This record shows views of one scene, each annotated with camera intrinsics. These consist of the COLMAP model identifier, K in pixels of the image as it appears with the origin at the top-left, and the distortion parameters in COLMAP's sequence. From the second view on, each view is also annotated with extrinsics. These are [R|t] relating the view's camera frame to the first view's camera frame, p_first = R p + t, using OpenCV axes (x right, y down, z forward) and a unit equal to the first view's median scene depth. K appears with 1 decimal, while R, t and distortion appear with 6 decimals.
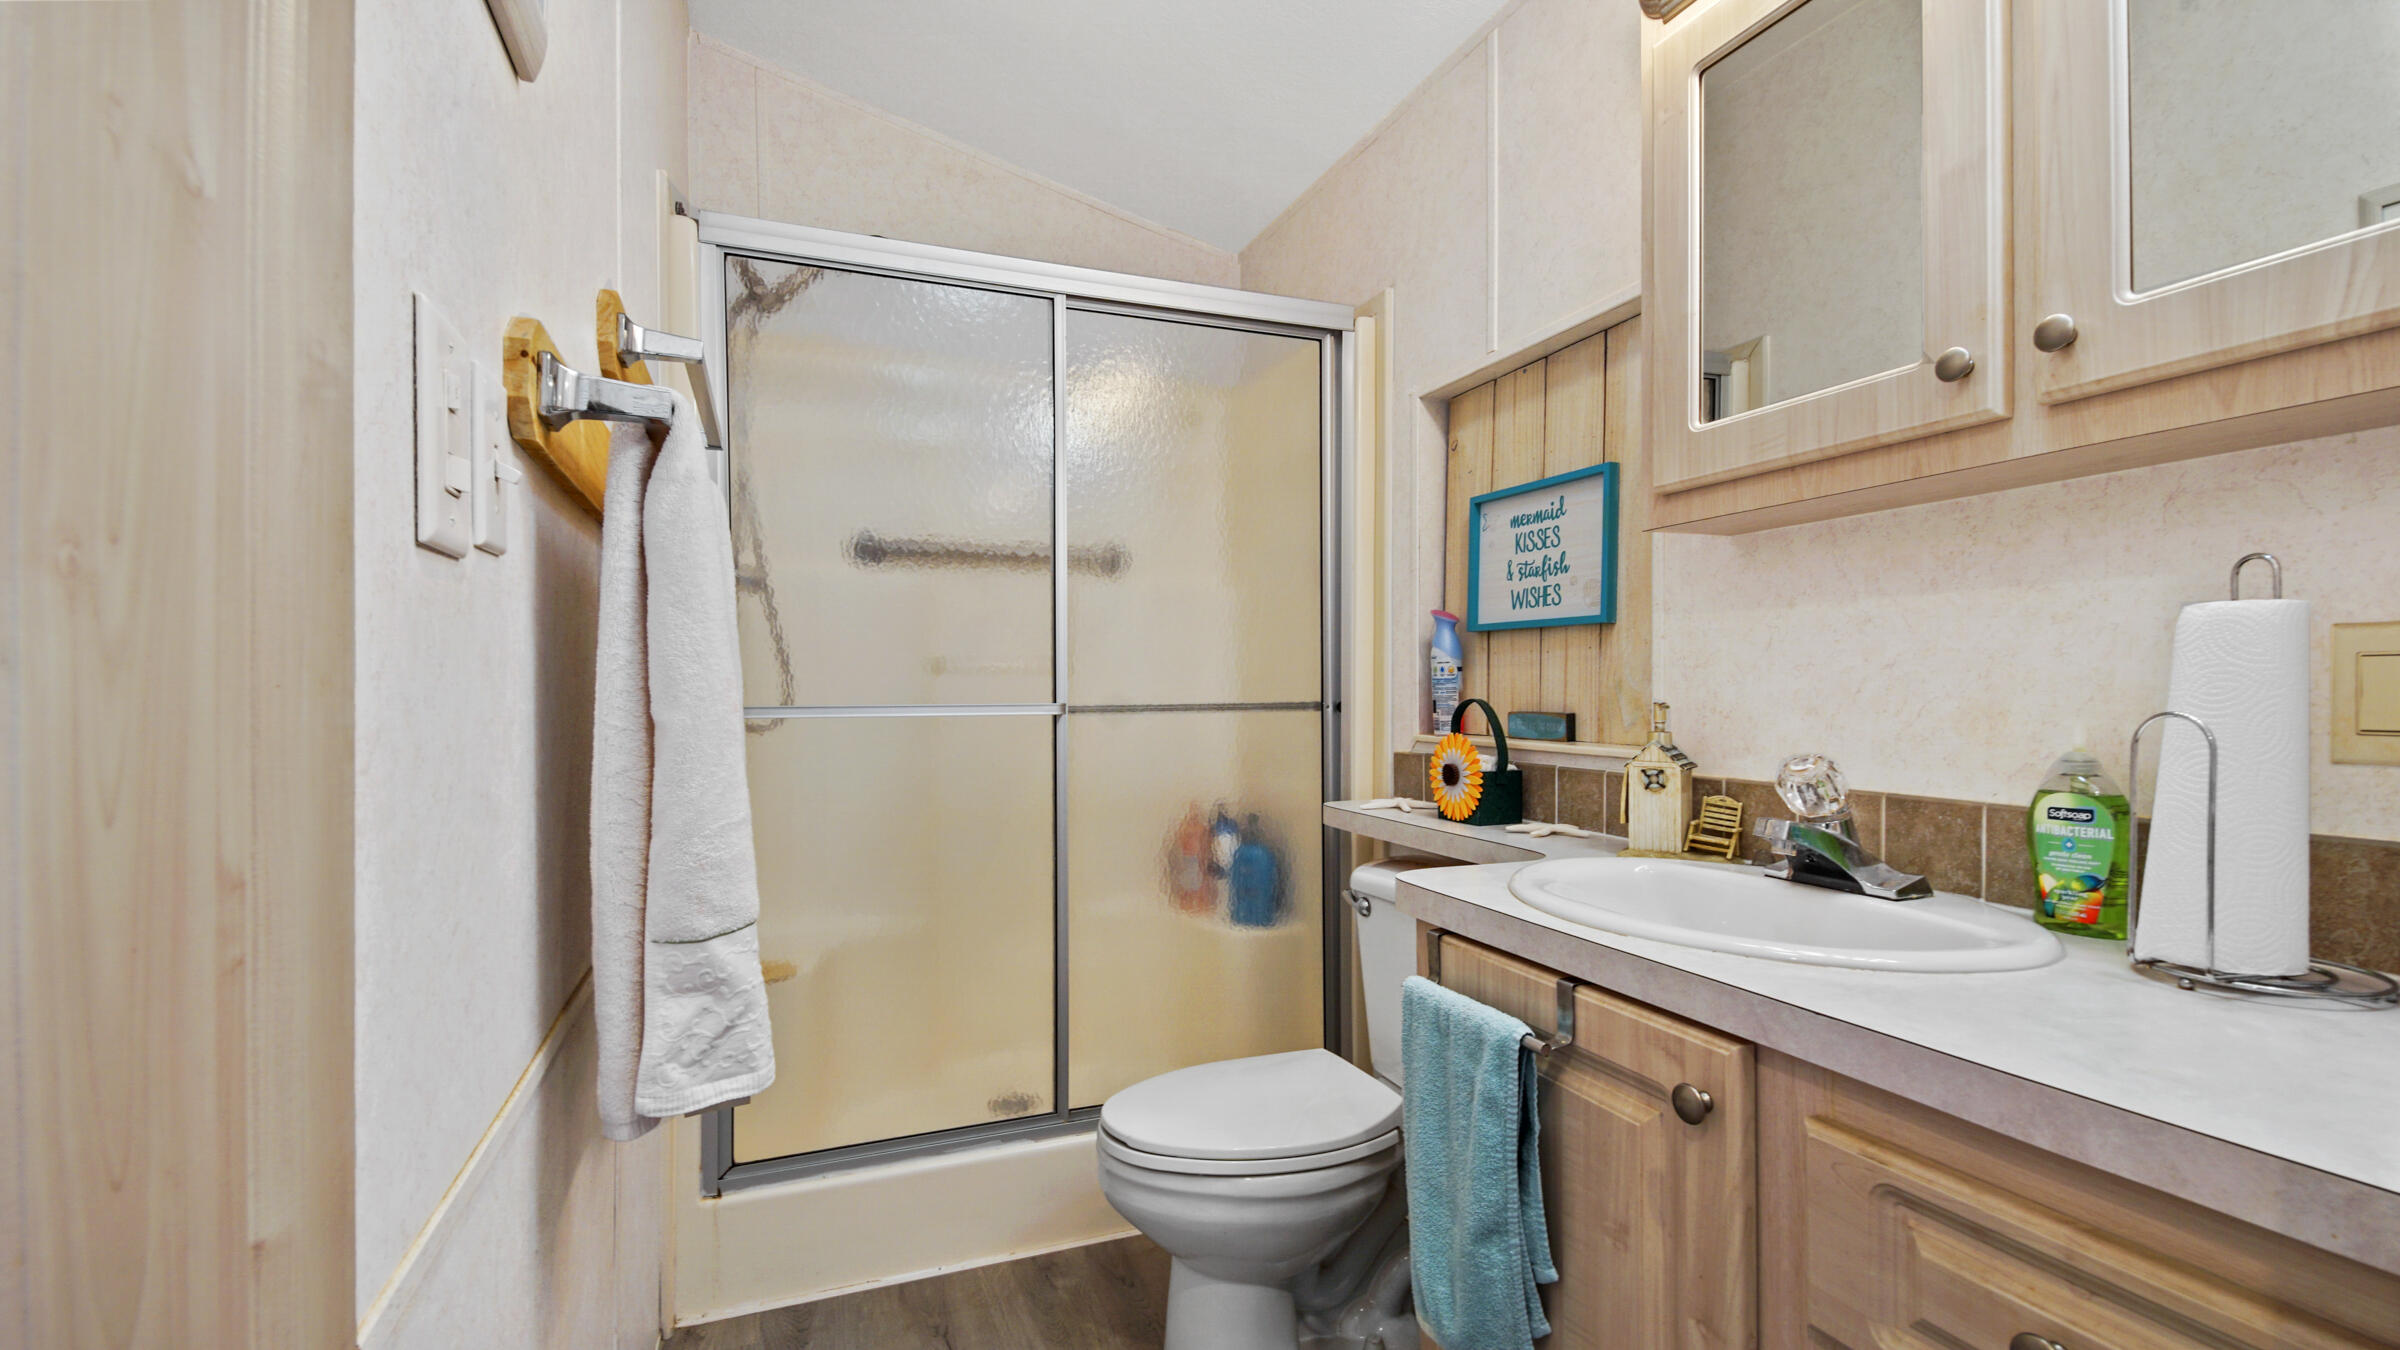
lens RADIAL K [[1070.8, 0, 1196.7], [0, 1070.8, 700.4], [0, 0, 1]] dist [0.043672, -0.021813]
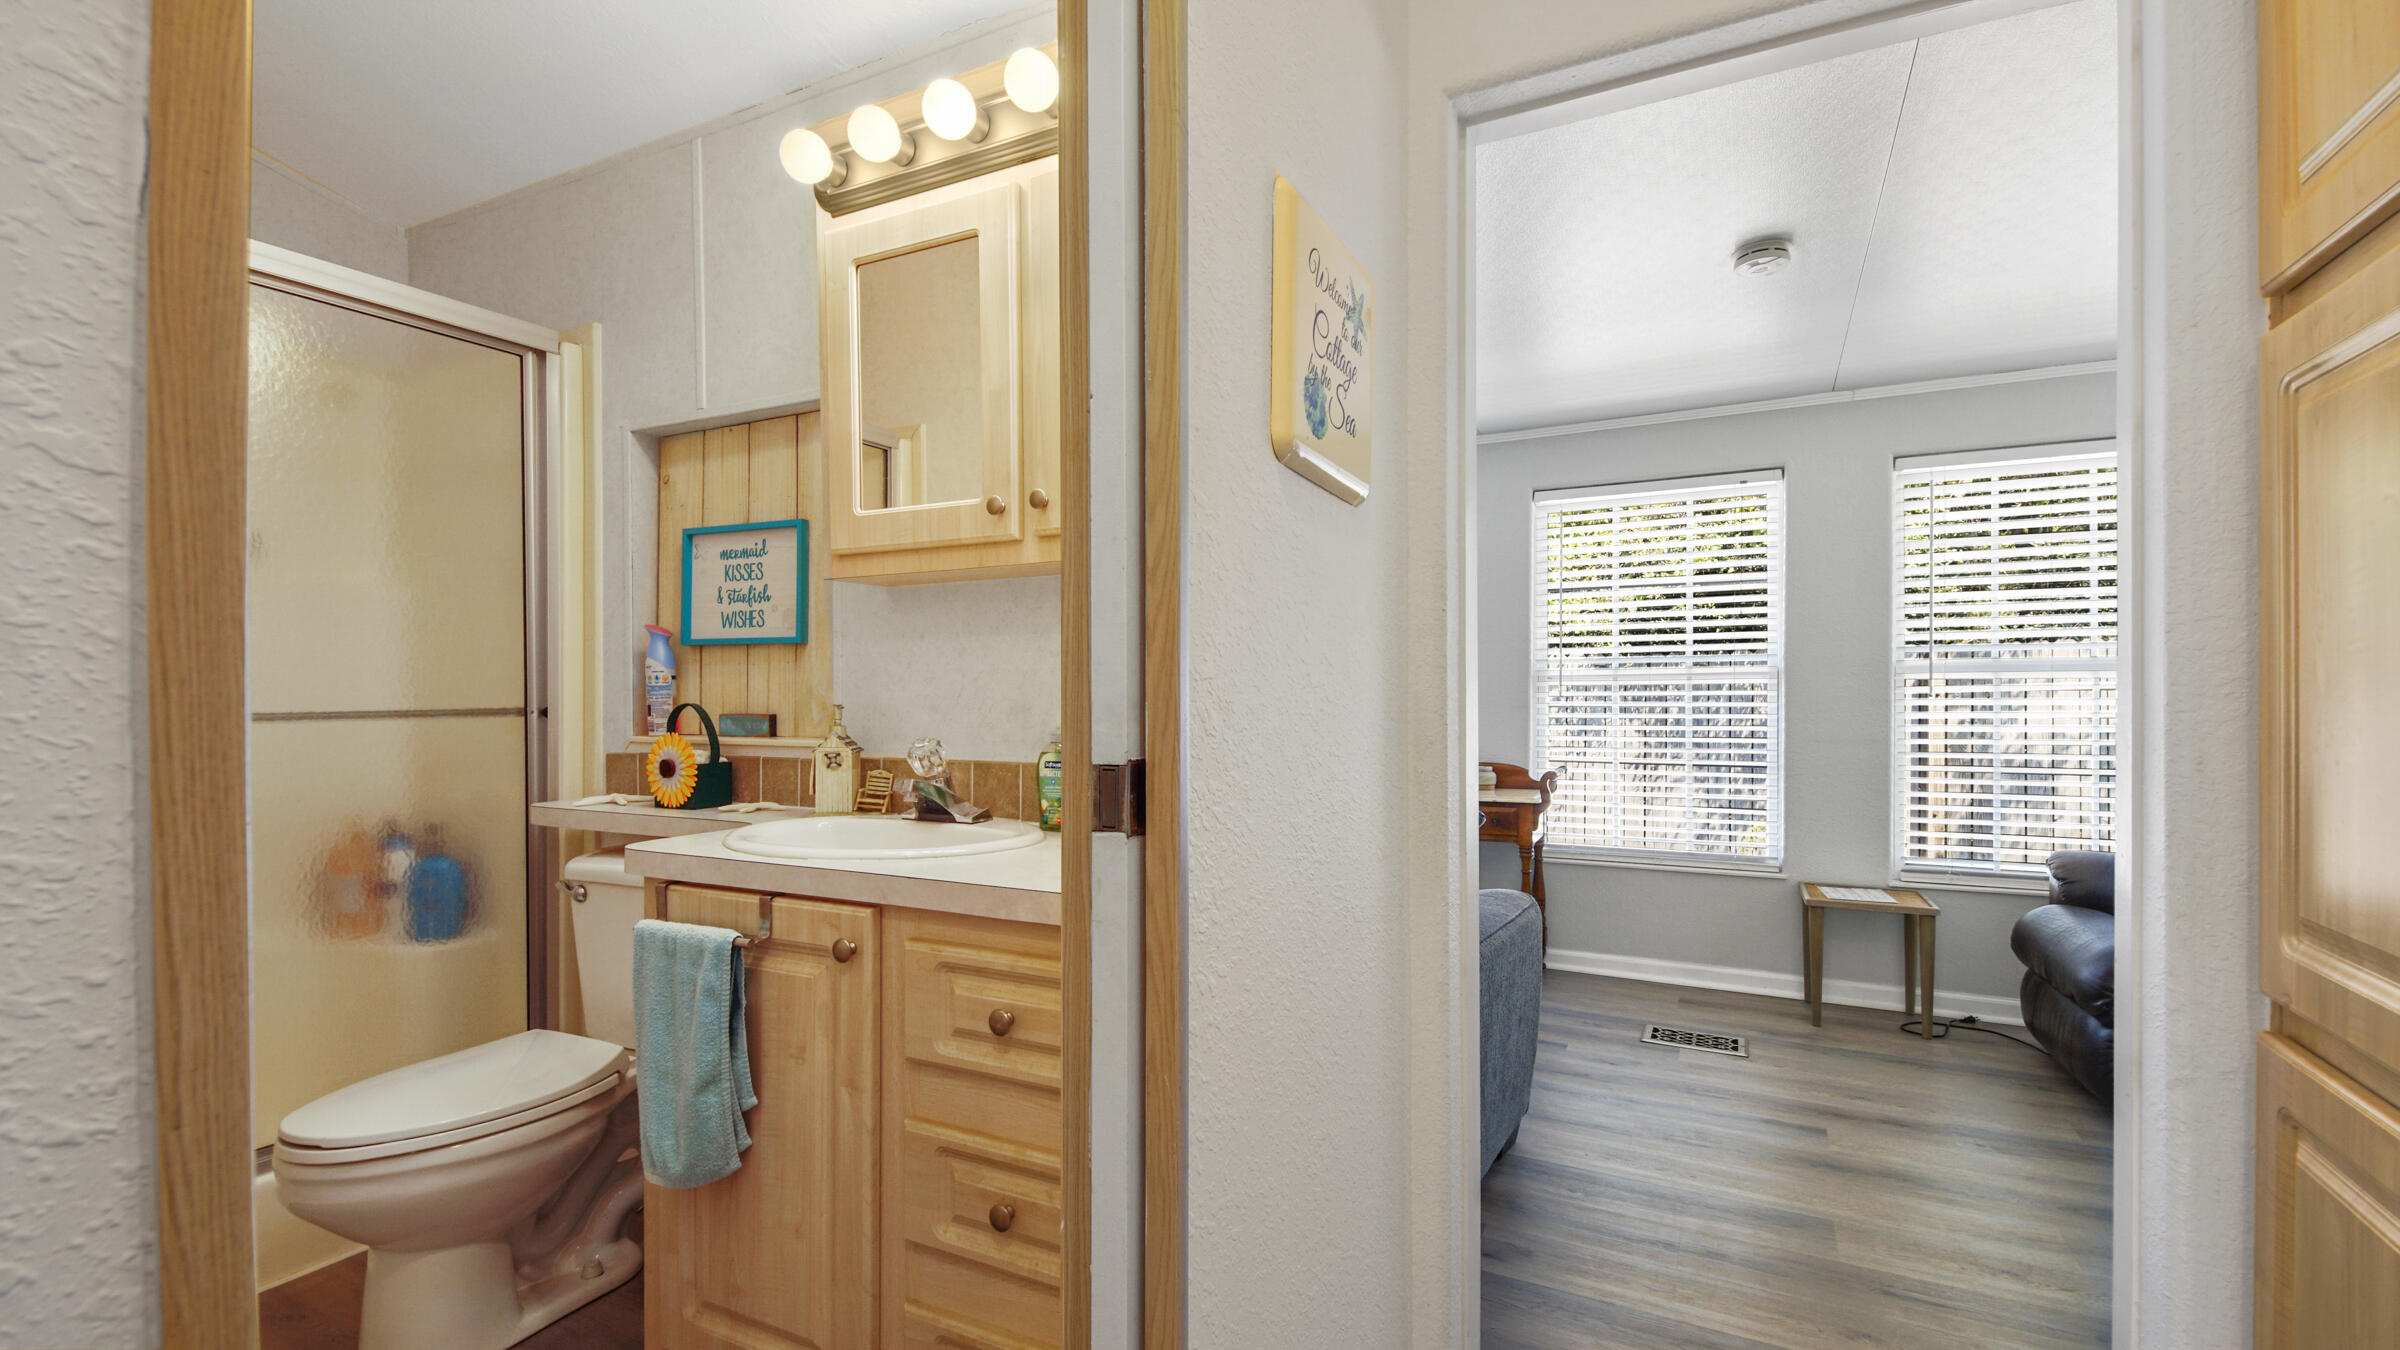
lens RADIAL K [[1070.8, 0, 1196.7], [0, 1070.8, 700.4], [0, 0, 1]] dist [0.043672, -0.021813]
pose [[0.761628, -0.001121, 0.648013, -0.097809], [0.005894, 0.999969, -0.005198, 0.005852], [-0.647988, 0.007778, 0.761611, -0.302352]]
